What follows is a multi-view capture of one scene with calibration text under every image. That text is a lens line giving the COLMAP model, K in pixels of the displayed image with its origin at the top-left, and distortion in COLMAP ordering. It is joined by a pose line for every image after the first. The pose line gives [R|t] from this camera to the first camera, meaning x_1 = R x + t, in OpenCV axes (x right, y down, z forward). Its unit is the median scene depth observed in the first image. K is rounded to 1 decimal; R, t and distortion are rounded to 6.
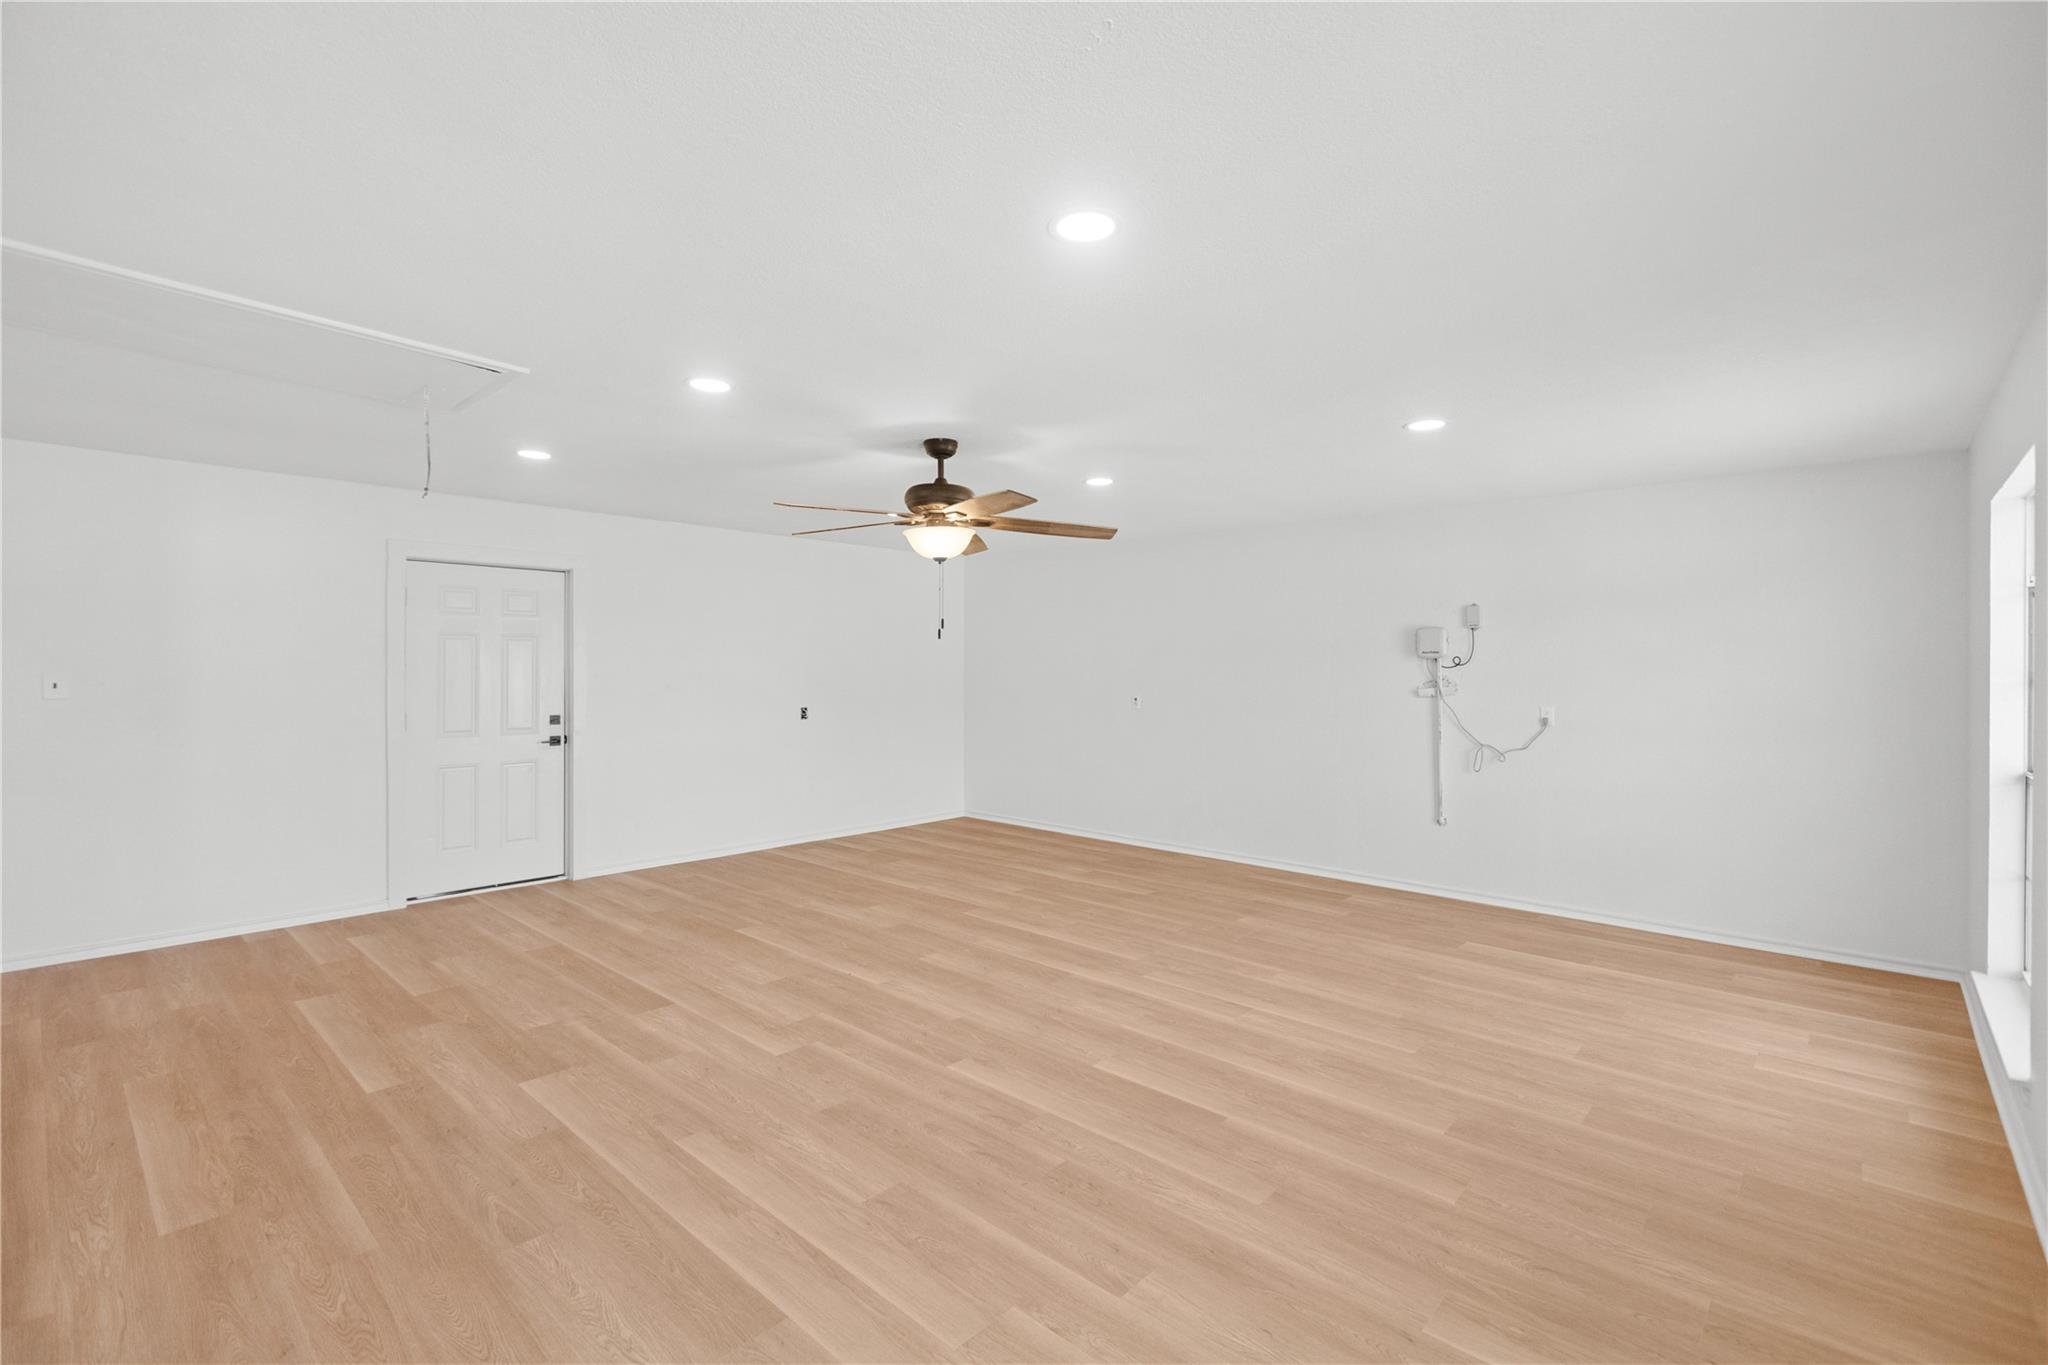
lens RADIAL K [[911.8, 0, 1024.4], [0, 911.8, 674.8], [0, 0, 1]] dist [0.004374, -0.000848]
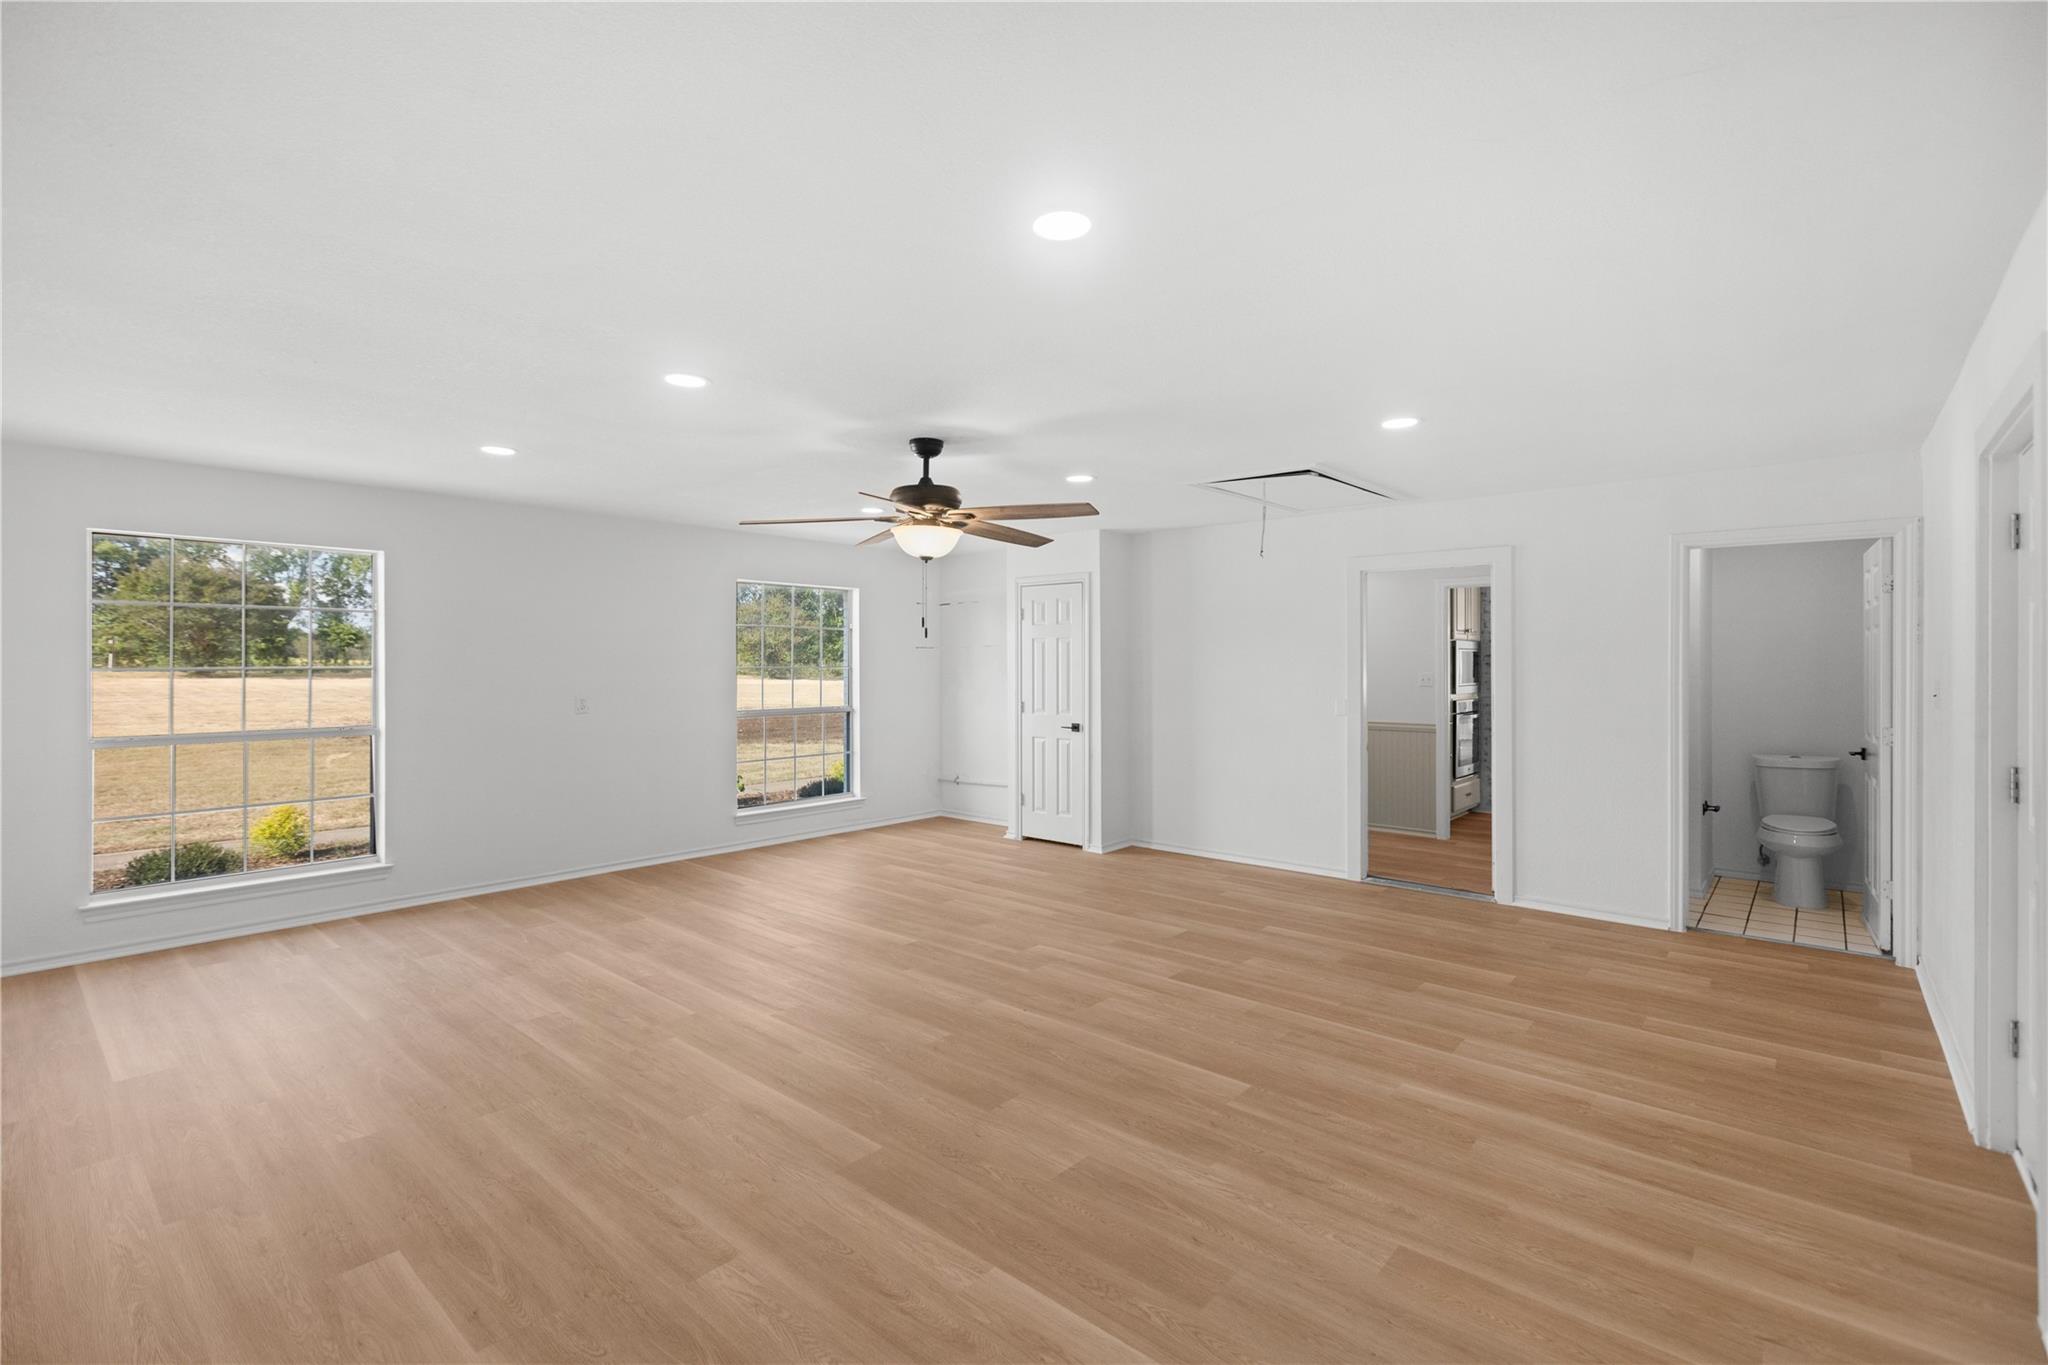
lens RADIAL K [[911.8, 0, 1024.4], [0, 911.8, 671.3], [0, 0, 1]] dist [0.004374, -0.000848]
pose [[-0.999604, -0.005560, -0.027589, -0.174161], [-0.005880, 0.999916, 0.011527, -0.014472], [0.027522, 0.011685, -0.999553, 2.000016]]
